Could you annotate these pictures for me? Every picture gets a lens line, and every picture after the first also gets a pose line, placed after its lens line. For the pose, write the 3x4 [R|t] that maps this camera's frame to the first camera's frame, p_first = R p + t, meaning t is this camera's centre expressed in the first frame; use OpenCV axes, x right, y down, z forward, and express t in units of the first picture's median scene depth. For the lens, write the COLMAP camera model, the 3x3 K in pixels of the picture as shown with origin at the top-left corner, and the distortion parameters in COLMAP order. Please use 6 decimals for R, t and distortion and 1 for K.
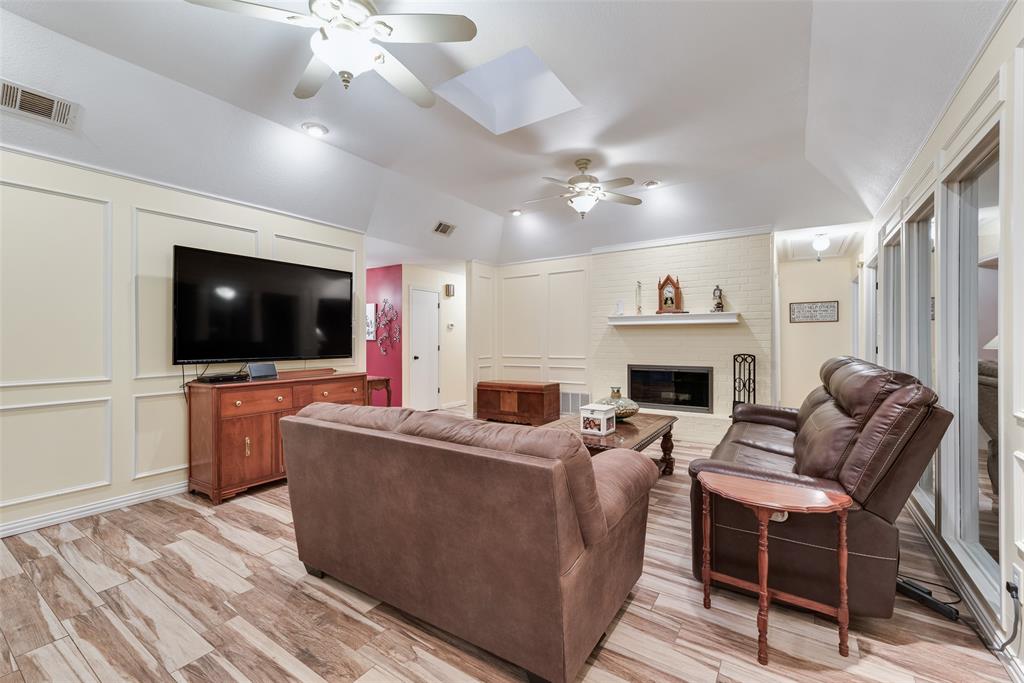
lens RADIAL K [[428.0, 0, 511.7], [0, 428.0, 339.0], [0, 0, 1]] dist [0.001691, -0.000226]
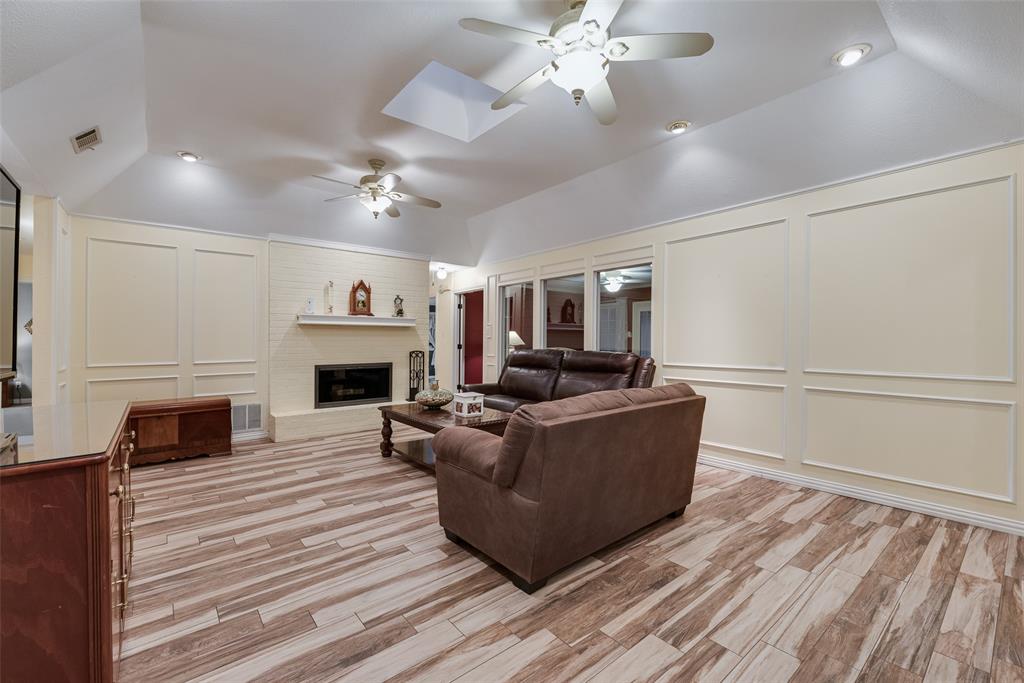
lens RADIAL K [[428.0, 0, 511.0], [0, 428.0, 343.6], [0, 0, 1]] dist [0.001691, -0.000226]
pose [[0.288284, -0.004860, 0.957533, -0.601332], [-0.001937, 0.999982, 0.005659, 0.004892], [-0.957543, -0.003486, 0.288270, 0.346711]]
